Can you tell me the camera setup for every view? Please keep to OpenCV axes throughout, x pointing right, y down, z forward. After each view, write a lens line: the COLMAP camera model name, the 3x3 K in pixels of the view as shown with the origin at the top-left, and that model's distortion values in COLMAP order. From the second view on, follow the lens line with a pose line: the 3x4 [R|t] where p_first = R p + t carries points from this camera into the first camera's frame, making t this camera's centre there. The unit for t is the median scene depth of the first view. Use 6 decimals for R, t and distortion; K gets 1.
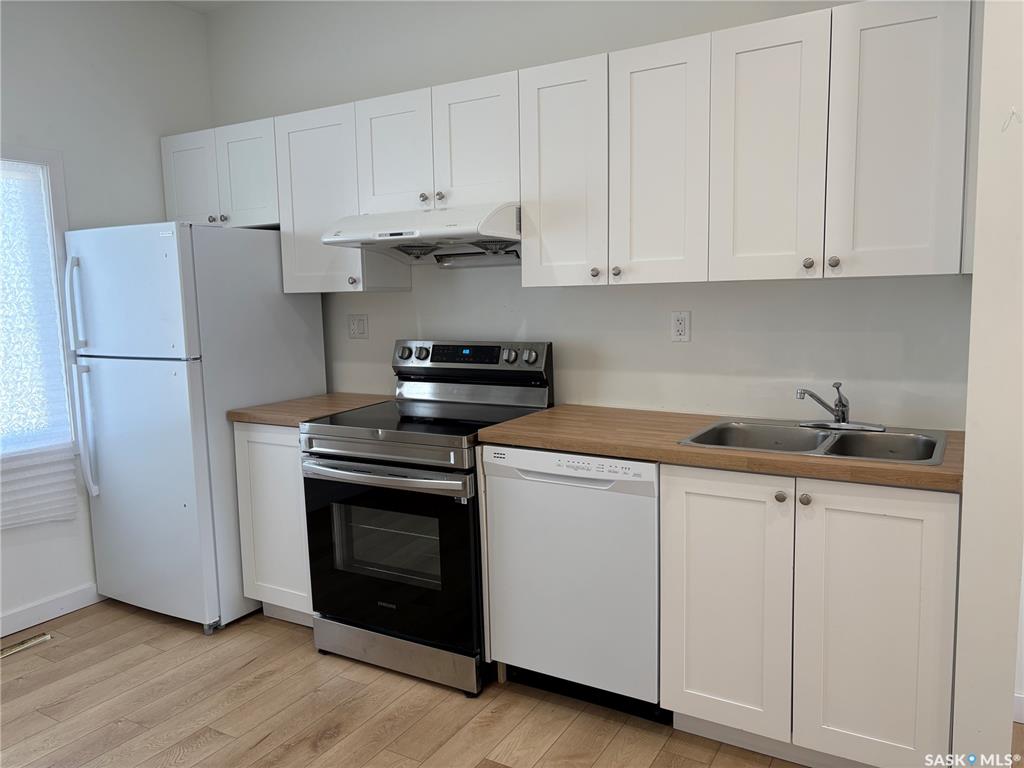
lens RADIAL K [[767.0, 0, 511.6], [0, 767.0, 377.7], [0, 0, 1]] dist [0.037077, -0.036584]
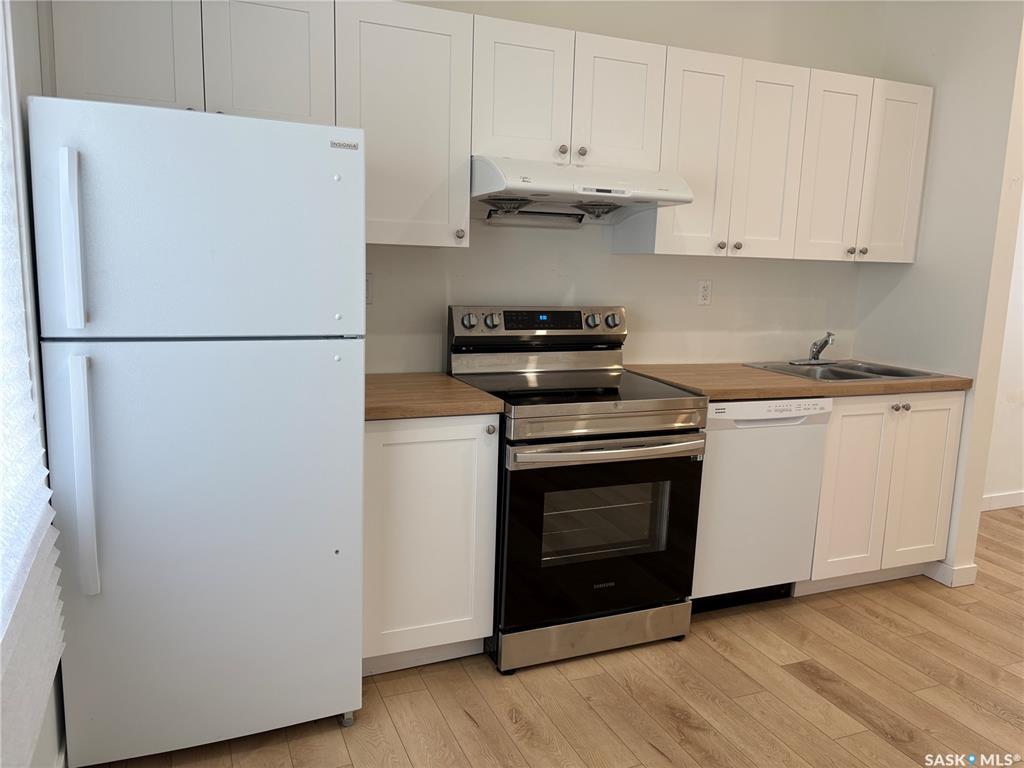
lens RADIAL K [[767.0, 0, 508.6], [0, 767.0, 384.3], [0, 0, 1]] dist [0.037077, -0.036584]
pose [[0.592433, -0.089264, 0.800659, -0.959350], [0.043532, 0.995938, 0.078824, -0.031851], [-0.804442, -0.011843, 0.593912, 0.527985]]
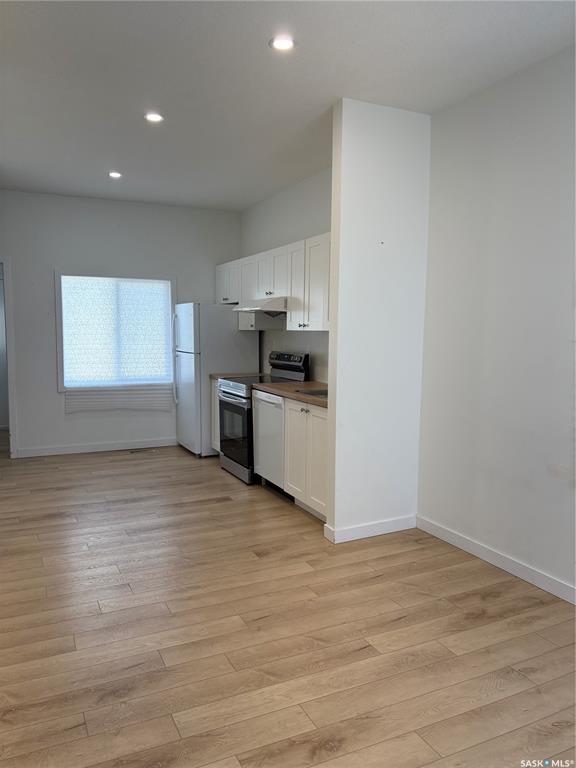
lens RADIAL K [[575.2, 0, 288.5], [0, 575.2, 384.0], [0, 0, 1]] dist [0.037077, -0.036584]
pose [[0.833037, 0.083153, -0.546932, 1.045157], [-0.090073, 0.995834, 0.014210, 0.027729], [0.545835, 0.037426, 0.837056, -0.548701]]
